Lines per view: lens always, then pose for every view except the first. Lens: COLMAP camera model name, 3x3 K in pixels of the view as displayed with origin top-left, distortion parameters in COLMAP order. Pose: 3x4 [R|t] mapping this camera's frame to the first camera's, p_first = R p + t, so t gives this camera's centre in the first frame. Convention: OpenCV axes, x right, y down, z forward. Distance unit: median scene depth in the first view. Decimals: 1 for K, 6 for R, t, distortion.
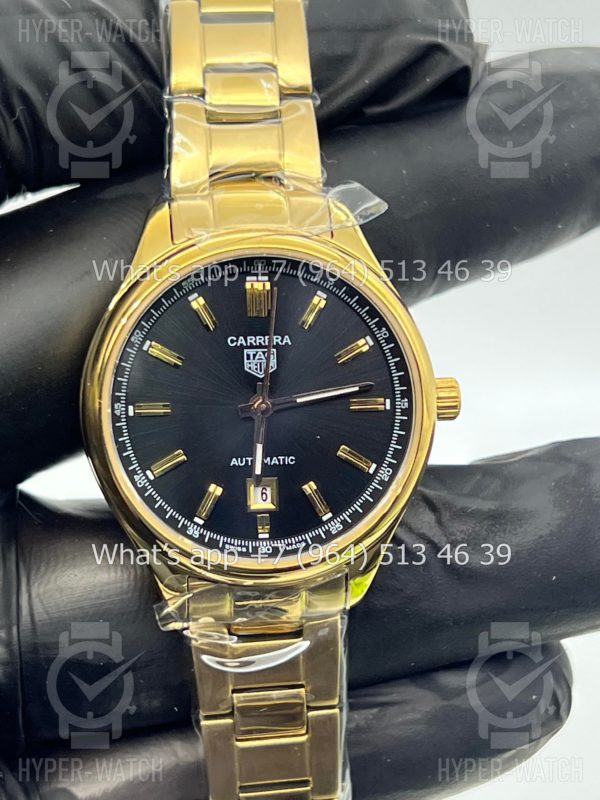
lens RADIAL K [[1939.1, 0, 300.0], [0, 1939.1, 400.0], [0, 0, 1]] dist [0.128126, 0.223450]
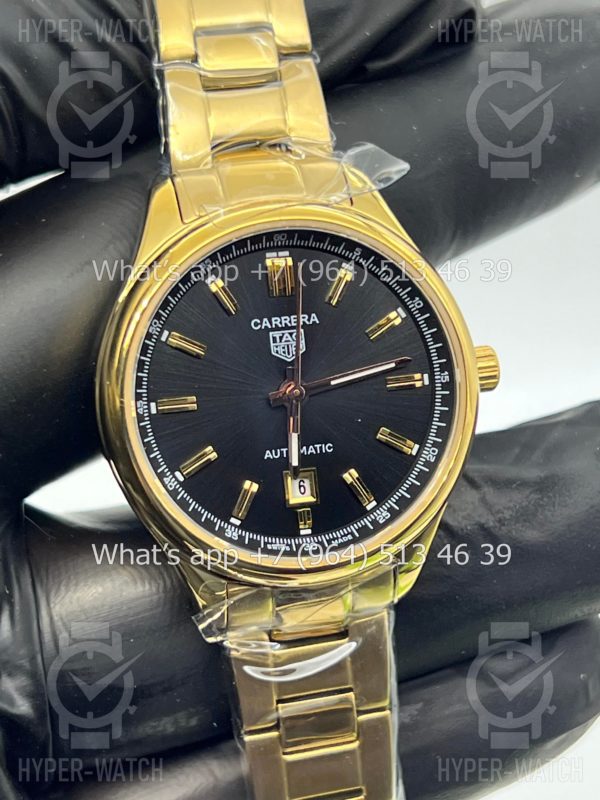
lens RADIAL K [[1939.1, 0, 300.0], [0, 1939.1, 400.0], [0, 0, 1]] dist [0.128126, 0.223450]
pose [[0.993413, -0.079090, 0.082913, -0.092891], [0.078563, 0.996863, 0.009600, -0.001623], [-0.083412, -0.003023, 0.996511, 0.079281]]
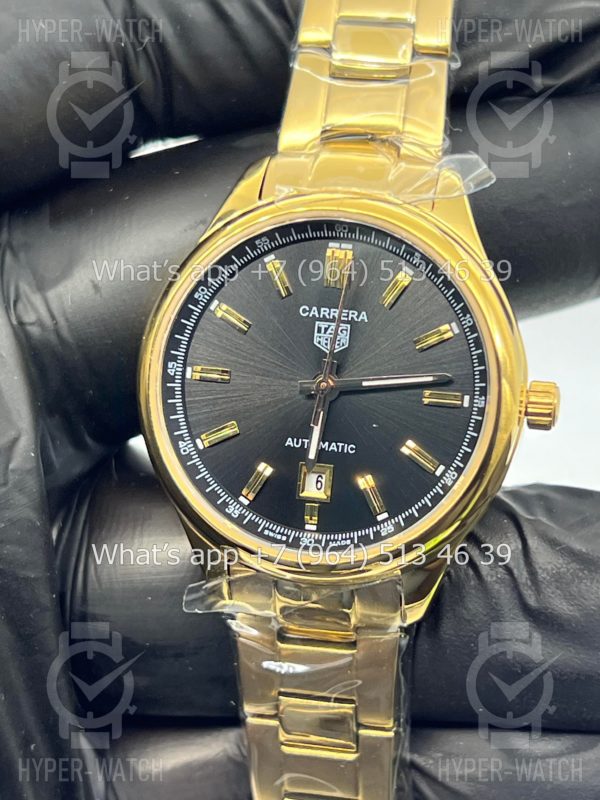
lens RADIAL K [[1939.1, 0, 300.0], [0, 1939.1, 400.0], [0, 0, 1]] dist [0.128126, 0.223450]
pose [[0.945073, 0.122356, -0.303095, 0.244178], [-0.130550, 0.991418, -0.006839, 0.017760], [0.299657, 0.046033, 0.952936, 0.128592]]
